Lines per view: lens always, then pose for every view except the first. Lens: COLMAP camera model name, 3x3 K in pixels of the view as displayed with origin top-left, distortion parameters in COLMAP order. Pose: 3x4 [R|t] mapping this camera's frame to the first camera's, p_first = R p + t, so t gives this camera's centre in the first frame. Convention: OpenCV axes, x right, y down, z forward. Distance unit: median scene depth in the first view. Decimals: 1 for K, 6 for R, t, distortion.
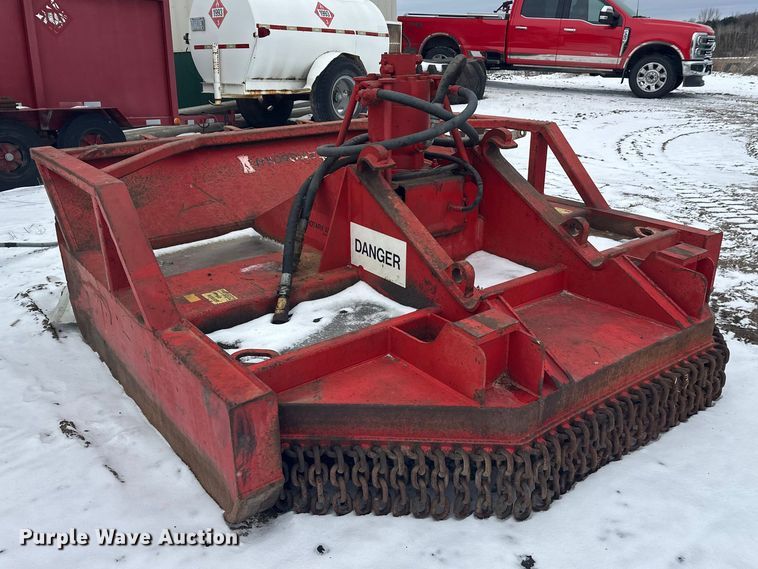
lens RADIAL K [[639.3, 0, 379.4], [0, 639.3, 269.8], [0, 0, 1]] dist [0.058482, -0.087572]
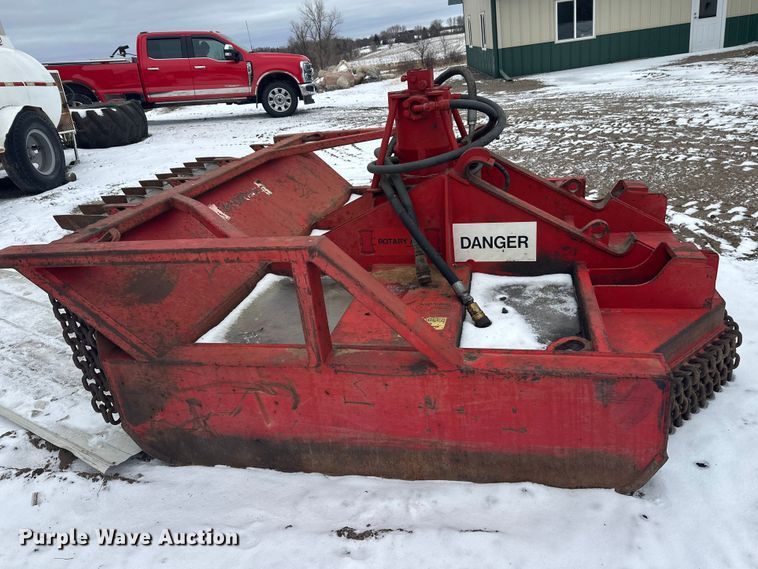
lens RADIAL K [[573.3, 0, 378.2], [0, 573.3, 251.8], [0, 0, 1]] dist [0.010275, -0.007480]
pose [[0.753028, -0.269688, 0.600181, -0.168060], [0.299804, 0.952589, 0.051886, -0.026995], [-0.585719, 0.140865, 0.798179, 0.071065]]
